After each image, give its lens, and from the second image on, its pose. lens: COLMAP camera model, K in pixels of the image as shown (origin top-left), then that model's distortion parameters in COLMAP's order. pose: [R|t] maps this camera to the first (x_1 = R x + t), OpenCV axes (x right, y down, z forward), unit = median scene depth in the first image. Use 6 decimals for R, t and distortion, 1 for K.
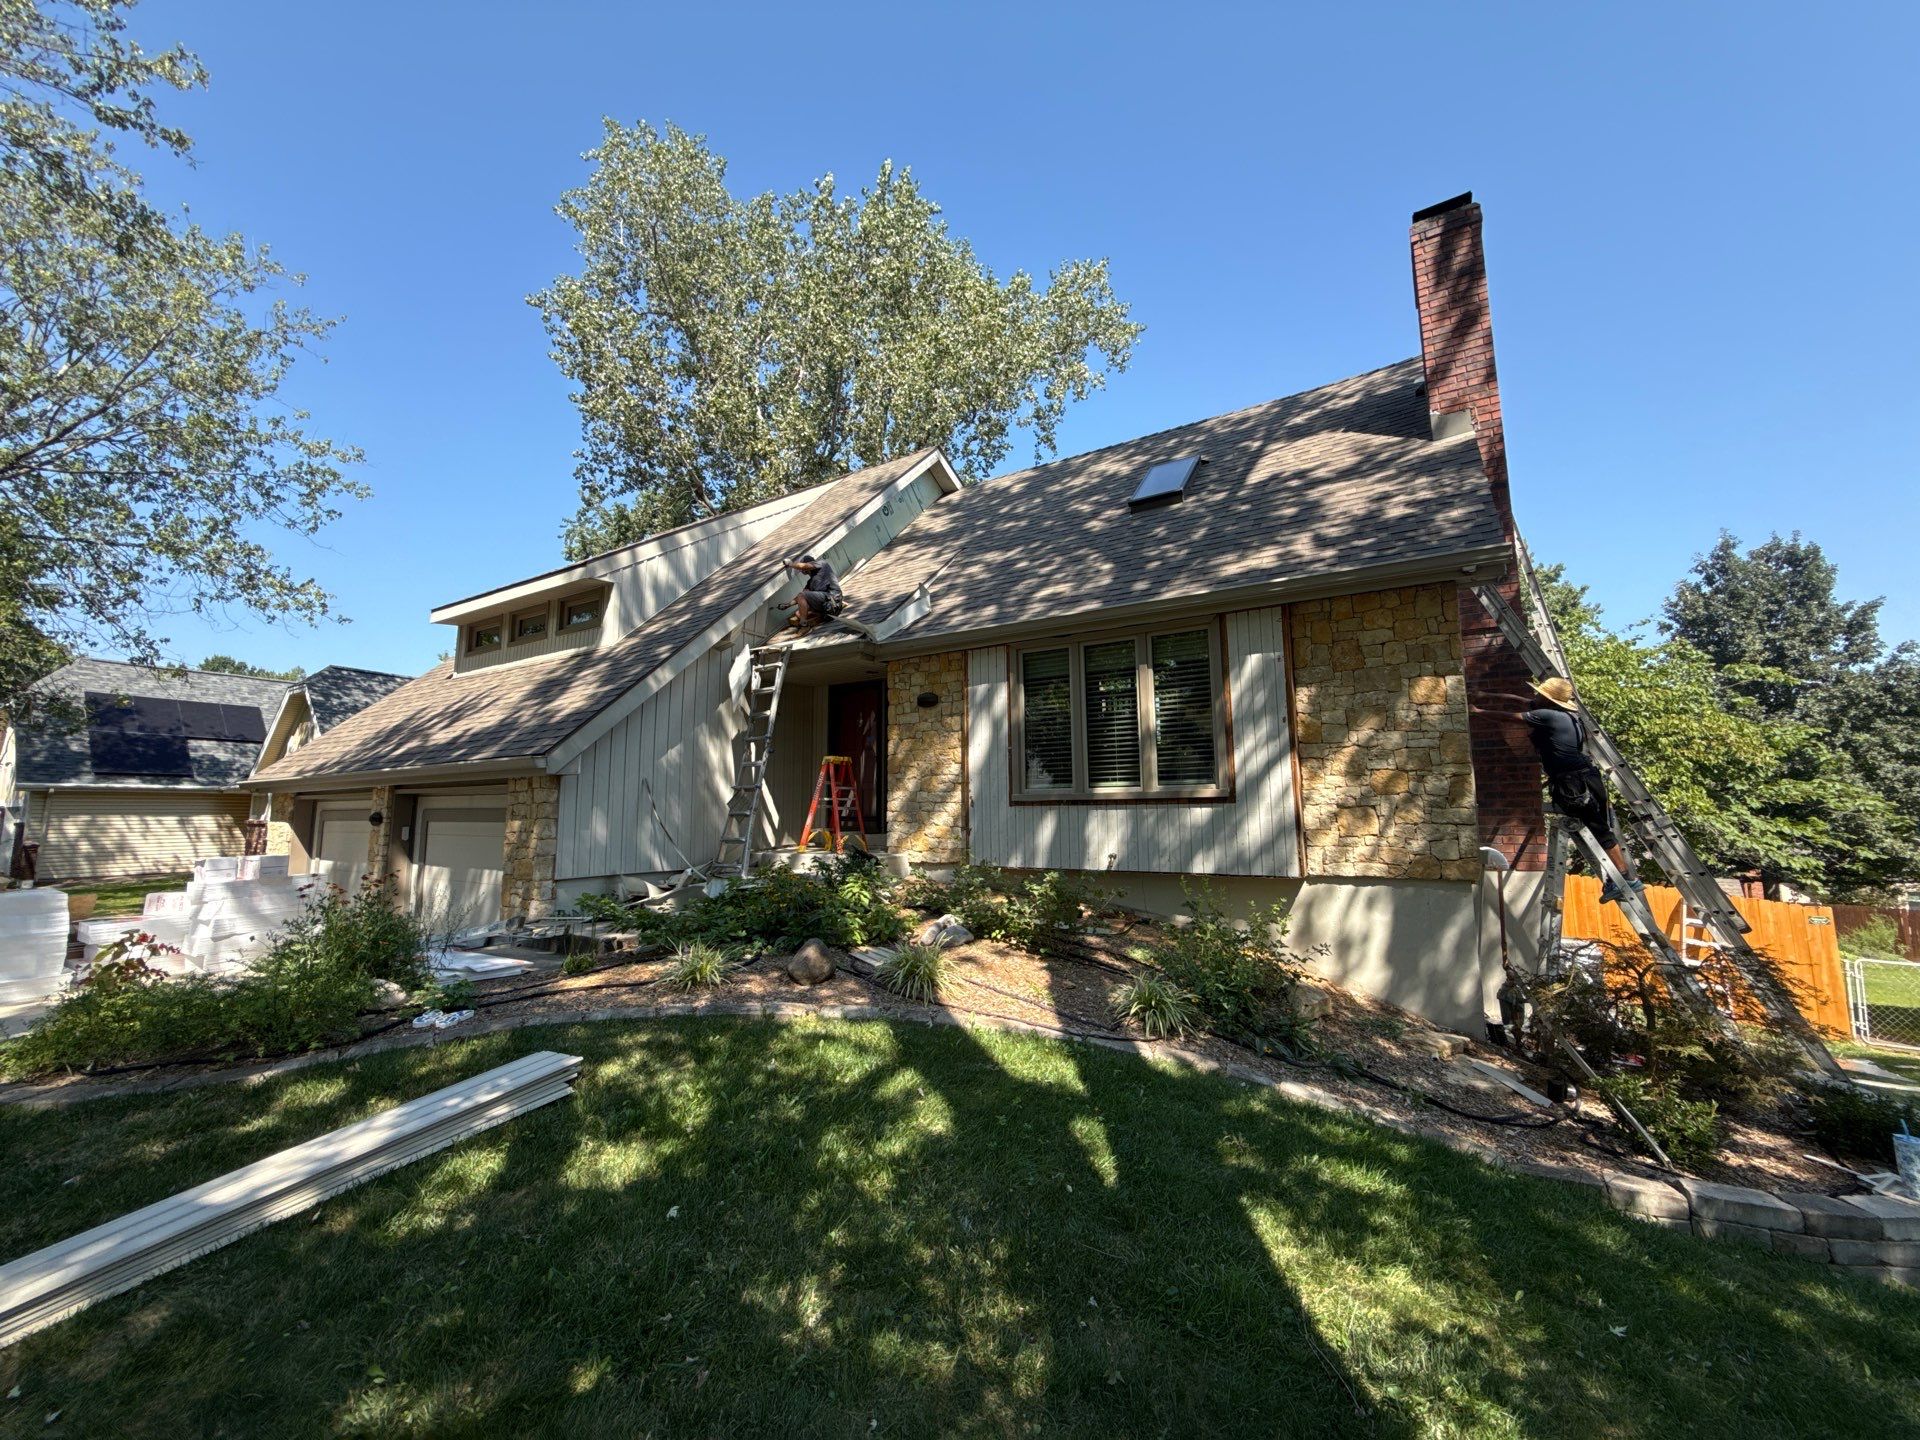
lens RADIAL K [[771.1, 0, 963.4], [0, 771.1, 711.3], [0, 0, 1]] dist [0.000612, -0.000211]
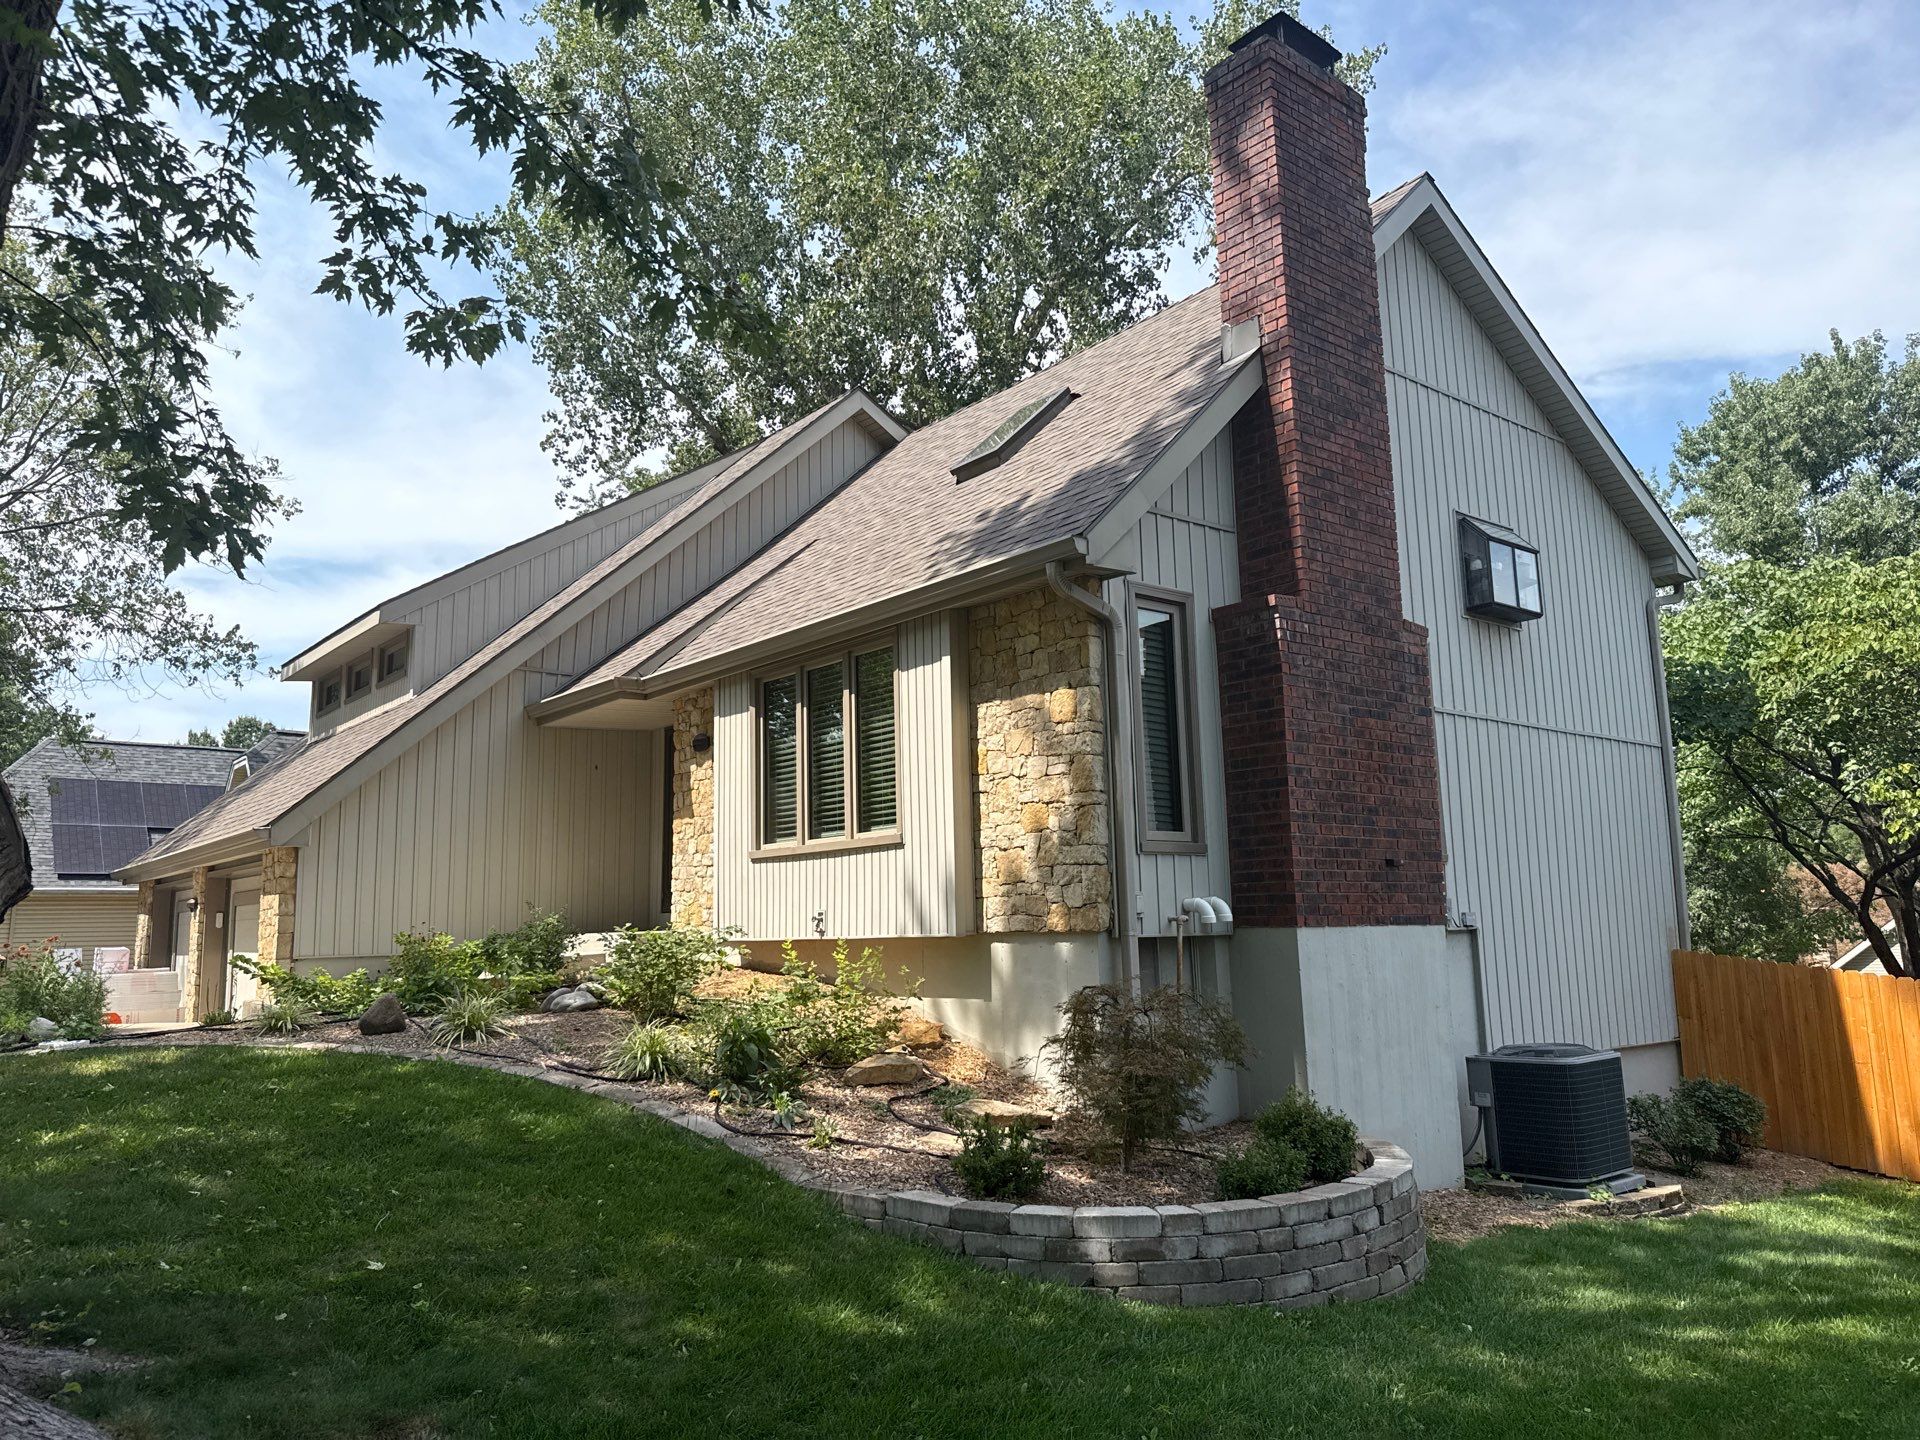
lens RADIAL K [[1349.6, 0, 963.4], [0, 1349.6, 717.0], [0, 0, 1]] dist [0.143012, -0.219726]
pose [[0.948968, -0.061020, -0.309413, 0.348908], [0.055176, 0.998095, -0.027612, 0.006710], [0.310508, 0.009131, 0.950527, -0.153685]]
